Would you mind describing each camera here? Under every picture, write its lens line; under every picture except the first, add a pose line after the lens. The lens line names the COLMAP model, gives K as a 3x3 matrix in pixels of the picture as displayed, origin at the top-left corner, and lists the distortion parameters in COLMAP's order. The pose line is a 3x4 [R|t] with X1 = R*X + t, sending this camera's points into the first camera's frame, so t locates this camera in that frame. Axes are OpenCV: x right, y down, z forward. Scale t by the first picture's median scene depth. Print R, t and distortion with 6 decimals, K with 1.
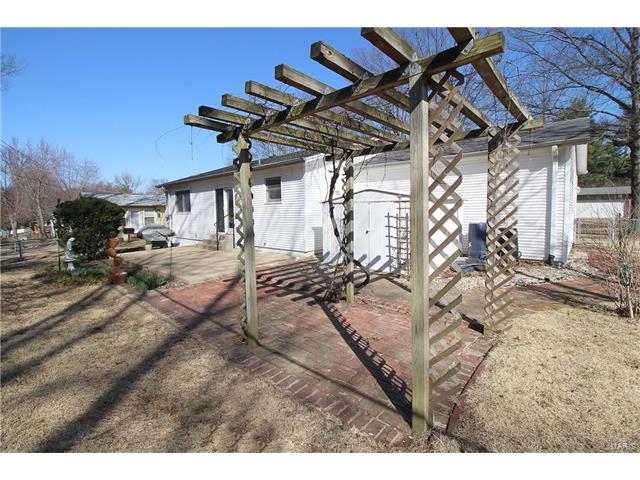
lens RADIAL K [[298.7, 0, 321.6], [0, 298.7, 239.4], [0, 0, 1]] dist [0.001495, -0.000205]
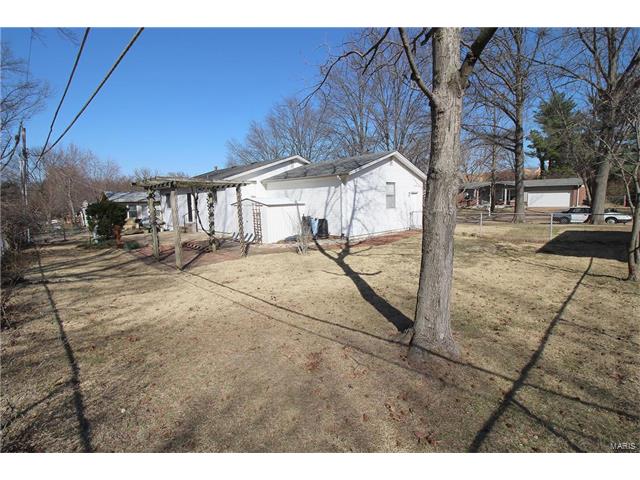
lens RADIAL K [[298.7, 0, 318.0], [0, 298.7, 240.1], [0, 0, 1]] dist [0.001495, -0.000205]
pose [[0.997949, -0.000837, -0.064012, 0.470257], [0.003292, 0.999263, 0.038243, 0.015338], [0.063933, -0.038375, 0.997216, -0.549497]]
